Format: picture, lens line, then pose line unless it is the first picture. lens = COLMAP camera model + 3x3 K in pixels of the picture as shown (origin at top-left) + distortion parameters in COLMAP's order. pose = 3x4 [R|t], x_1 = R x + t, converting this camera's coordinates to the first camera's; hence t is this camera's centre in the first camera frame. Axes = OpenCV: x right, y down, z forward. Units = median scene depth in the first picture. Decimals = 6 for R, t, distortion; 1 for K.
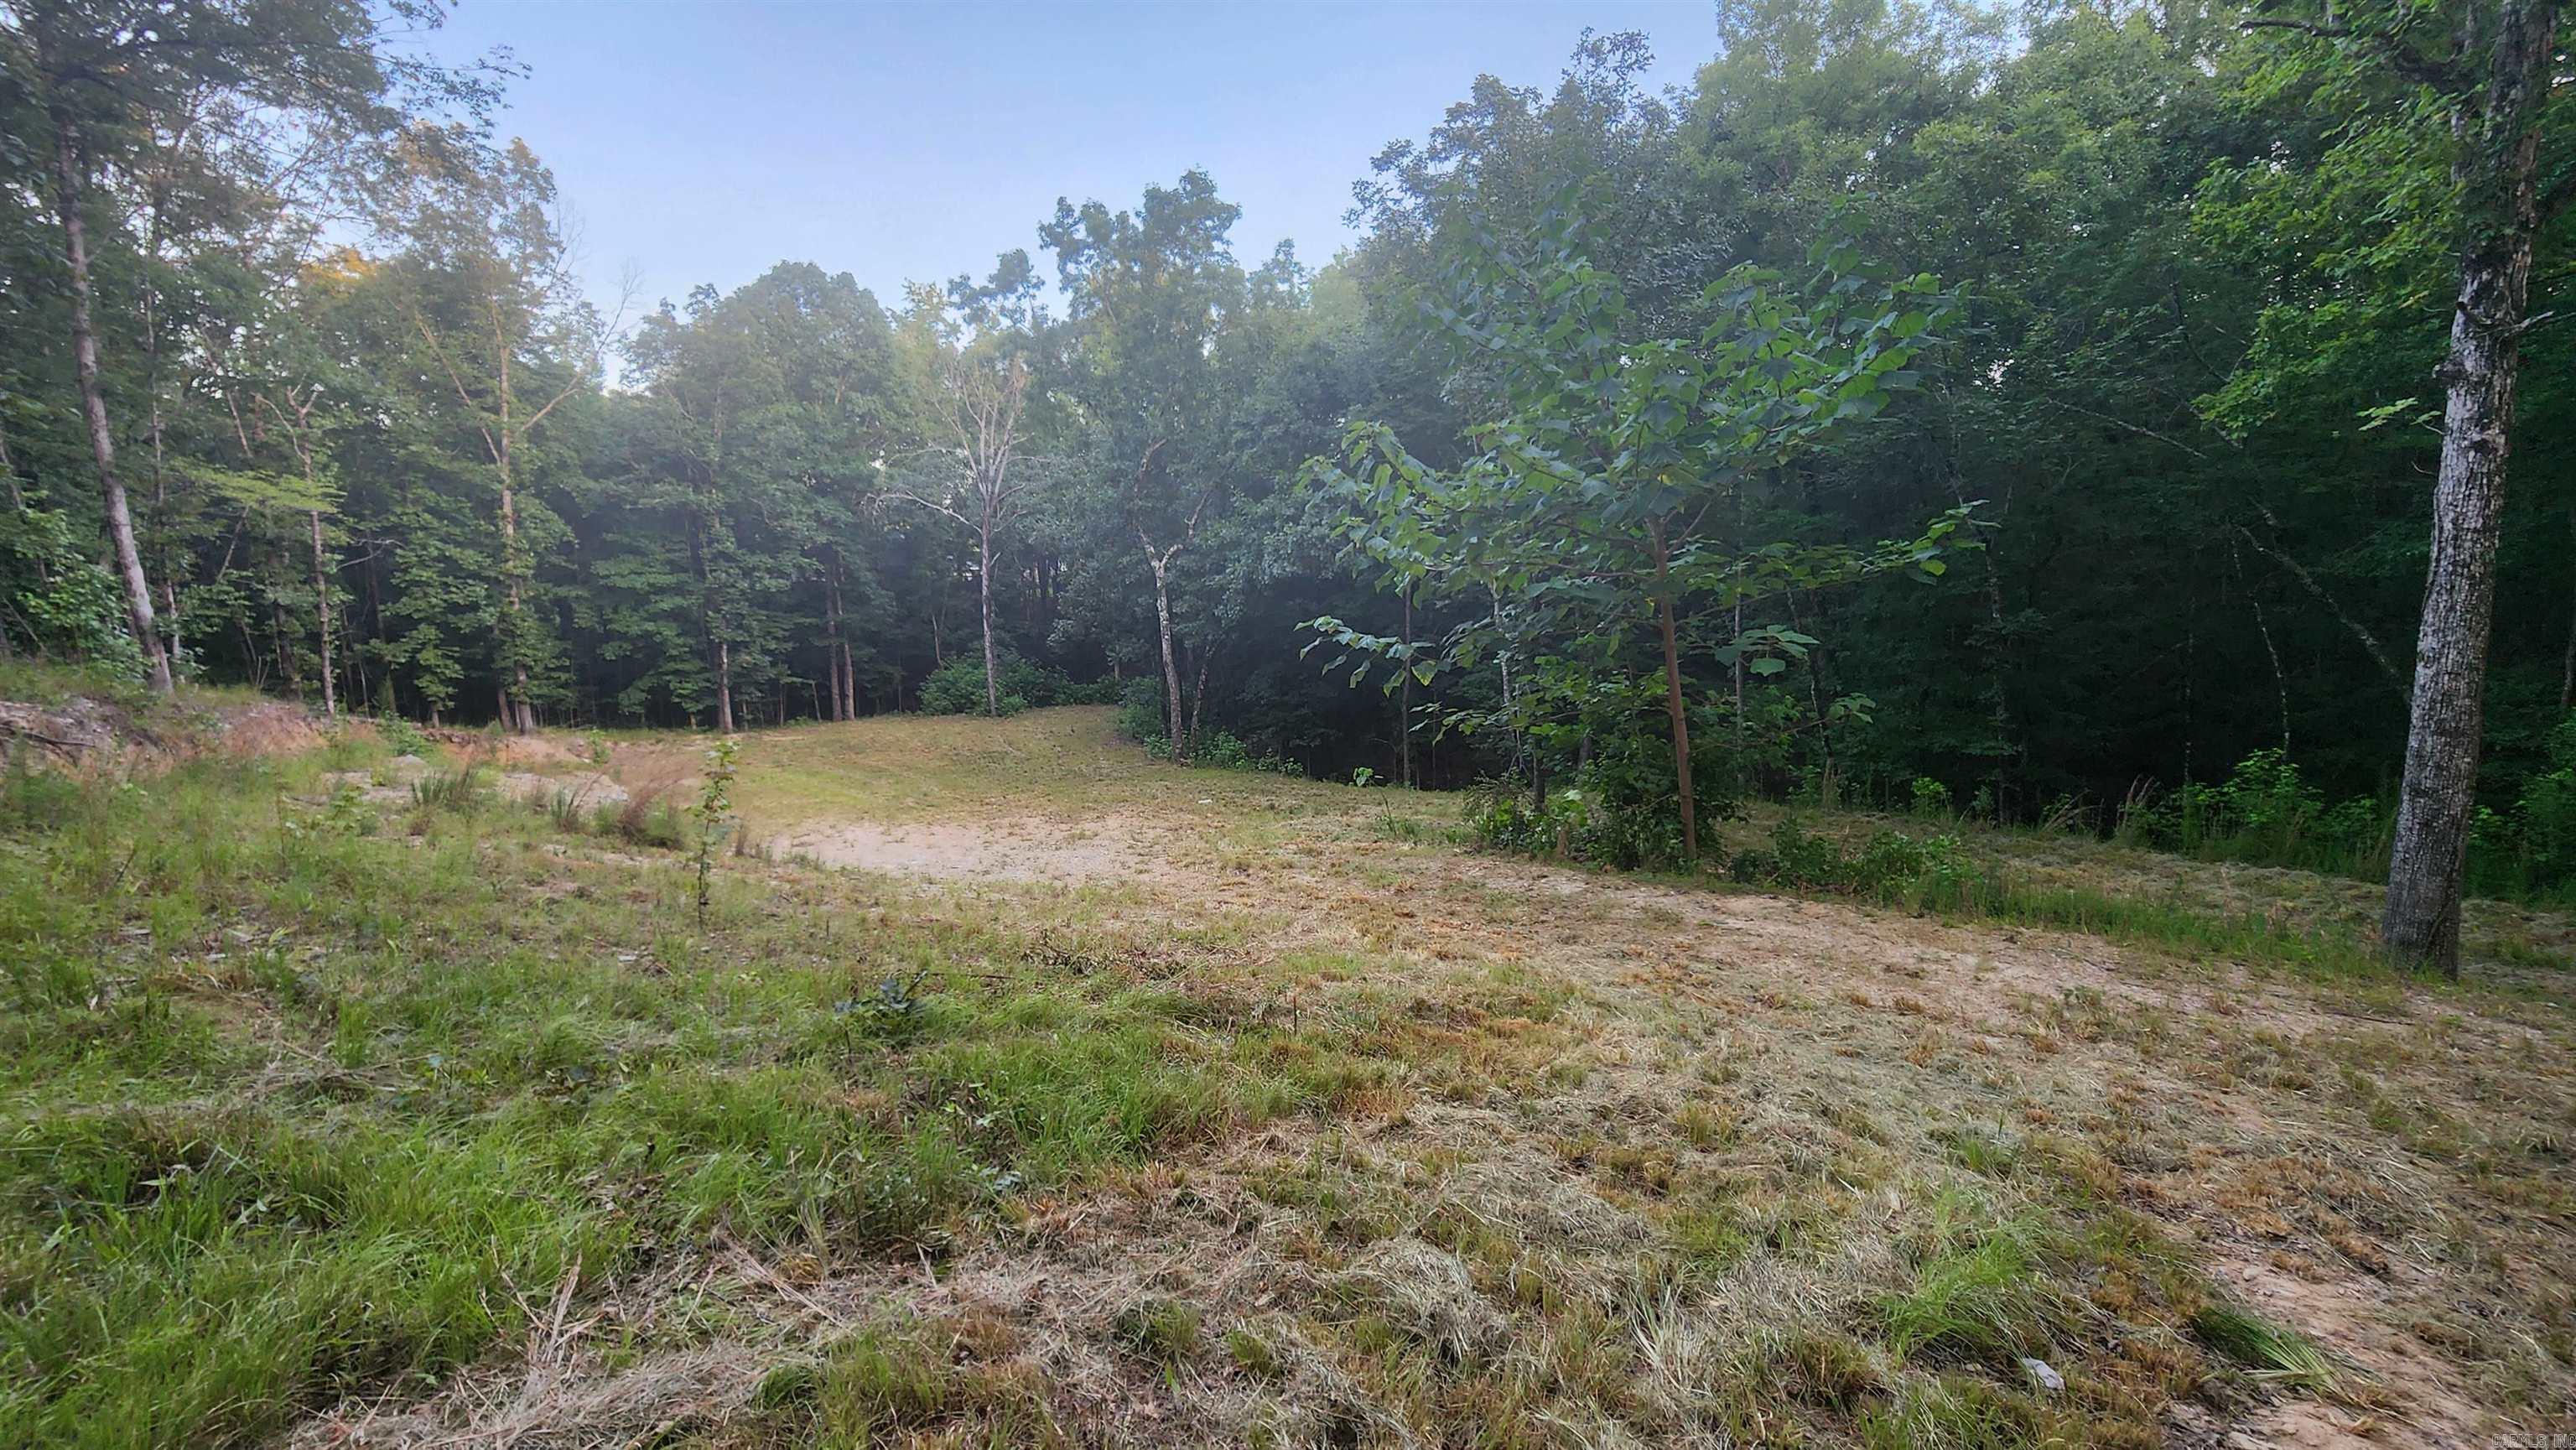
lens RADIAL K [[1057.6, 0, 1288.1], [0, 1057.6, 734.4], [0, 0, 1]] dist [-0.002850, 0.000261]
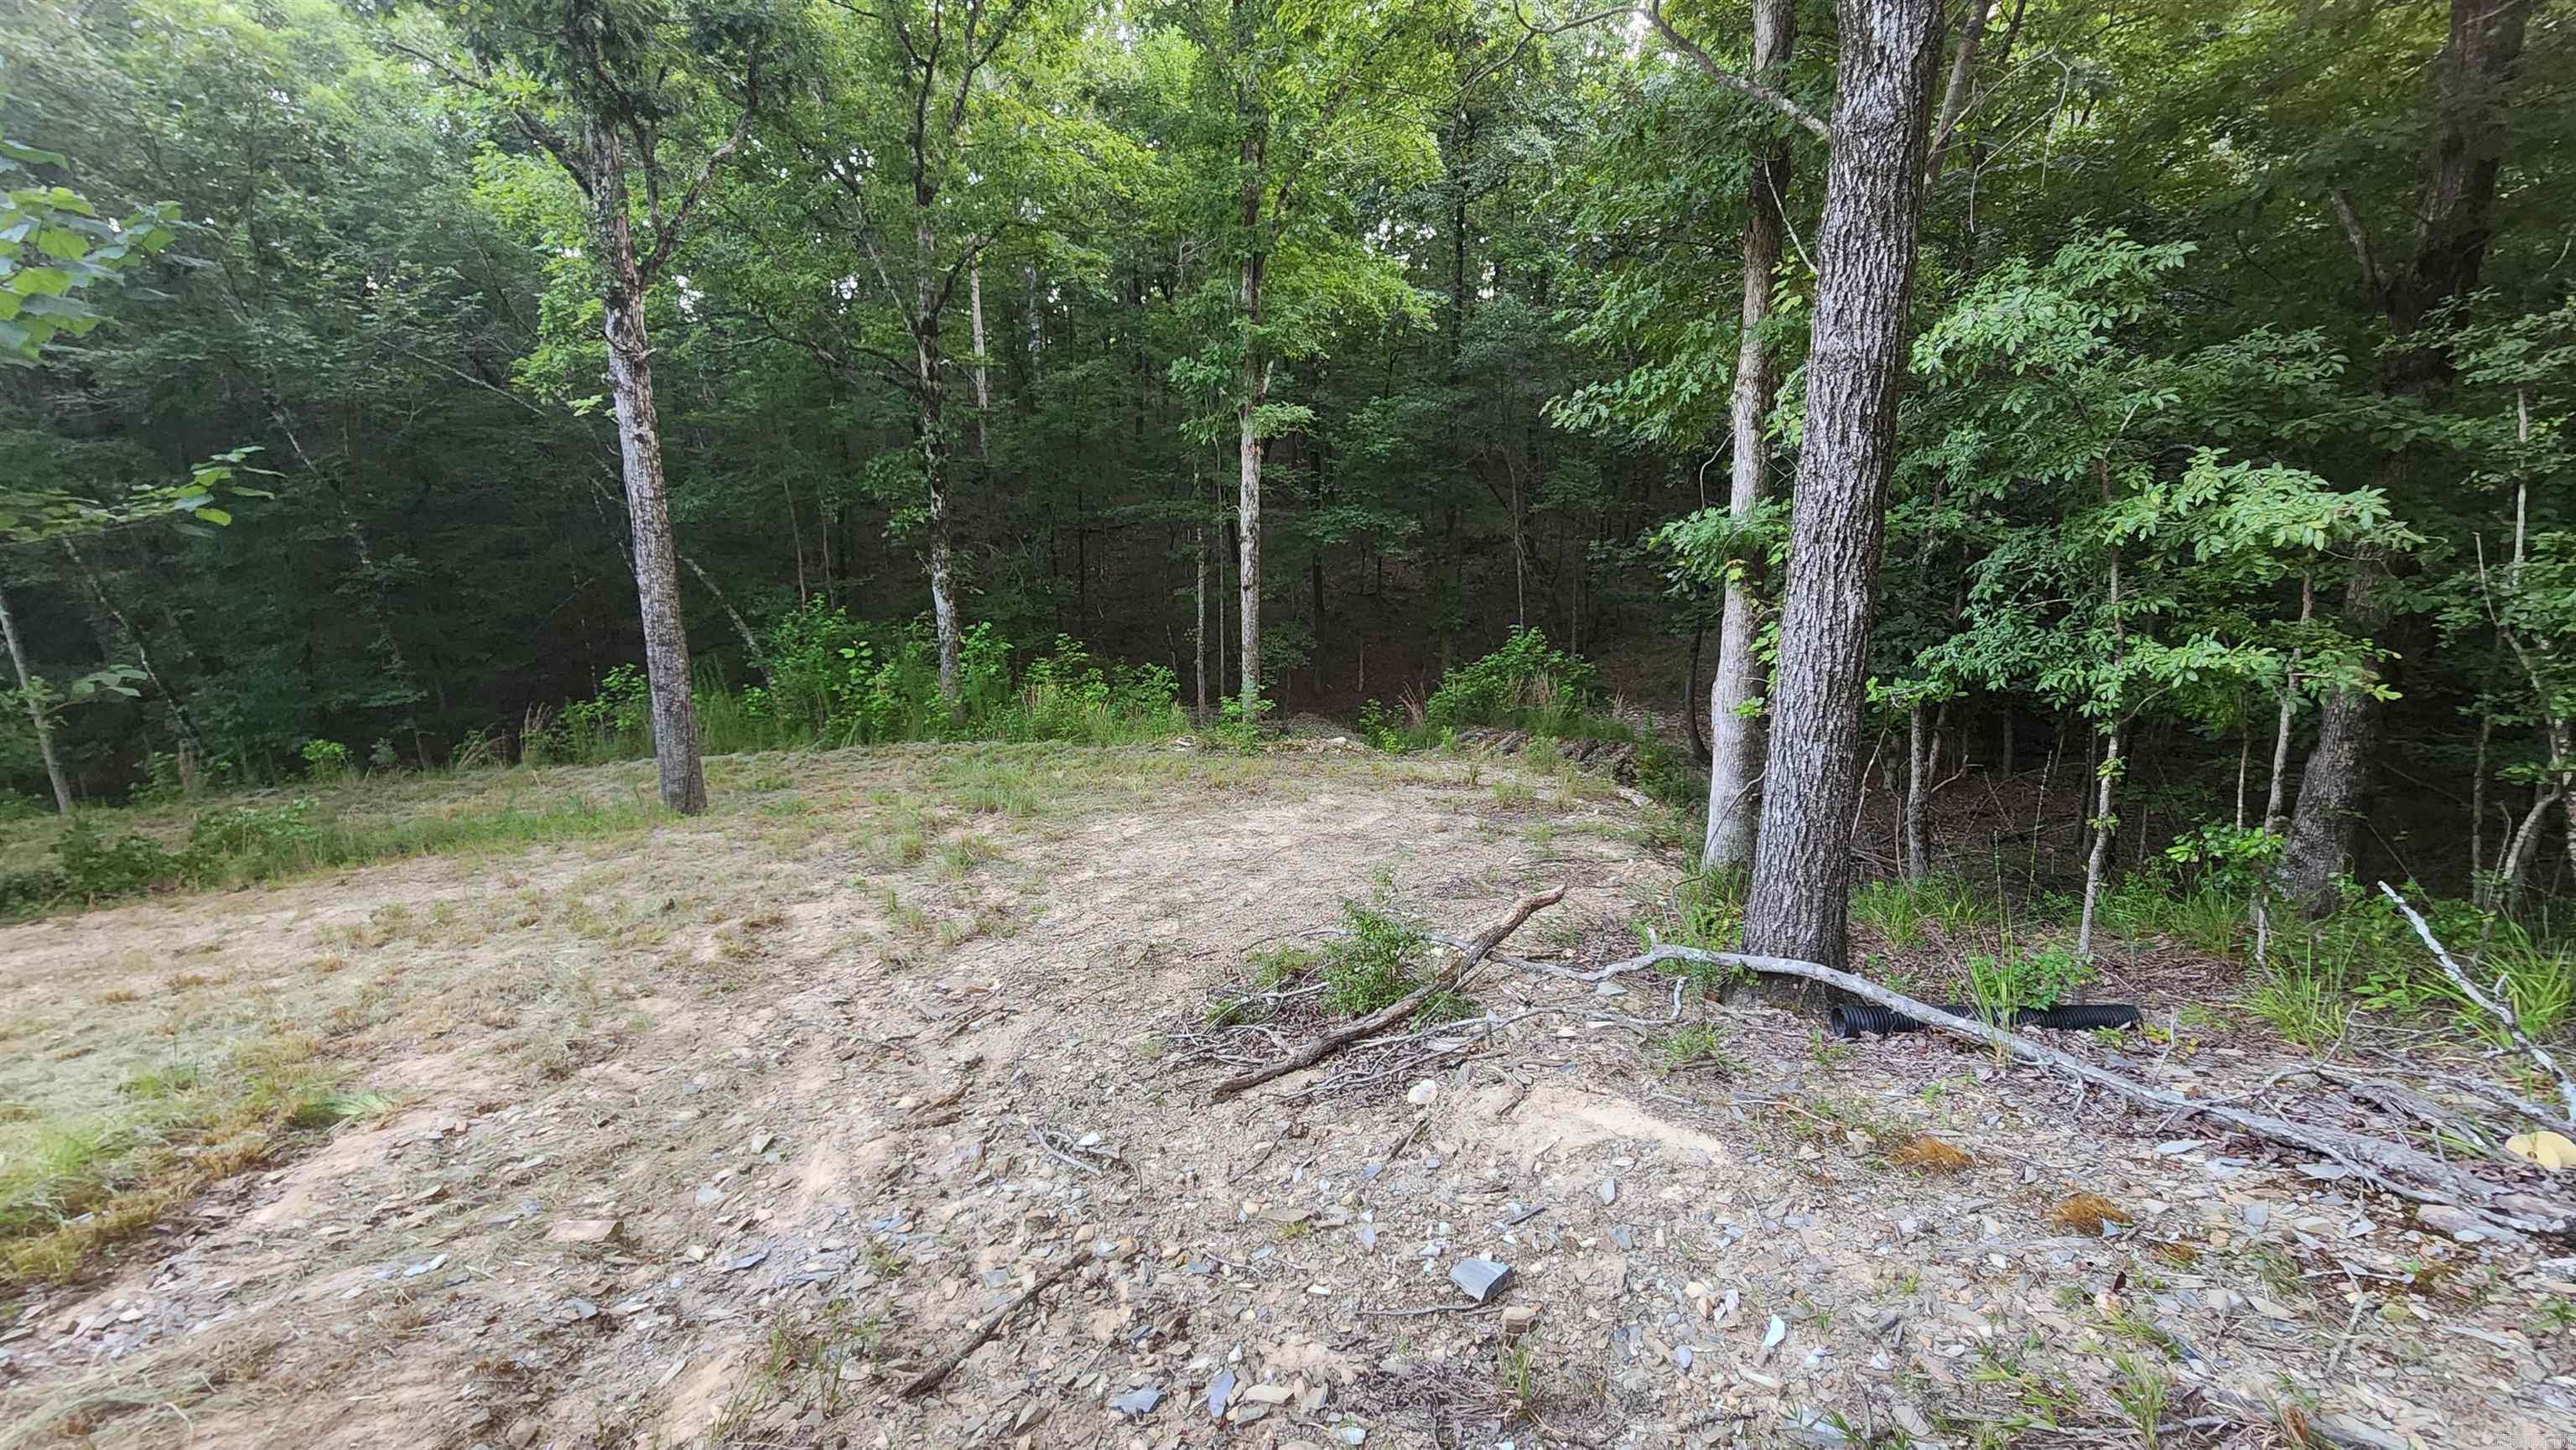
lens RADIAL K [[1057.6, 0, 1286.2], [0, 1057.6, 718.0], [0, 0, 1]] dist [-0.002850, 0.000261]
pose [[0.317604, -0.168718, 0.933093, 0.019630], [0.126837, 0.982759, 0.134527, 0.006951], [-0.939702, 0.075624, 0.333528, -0.144848]]
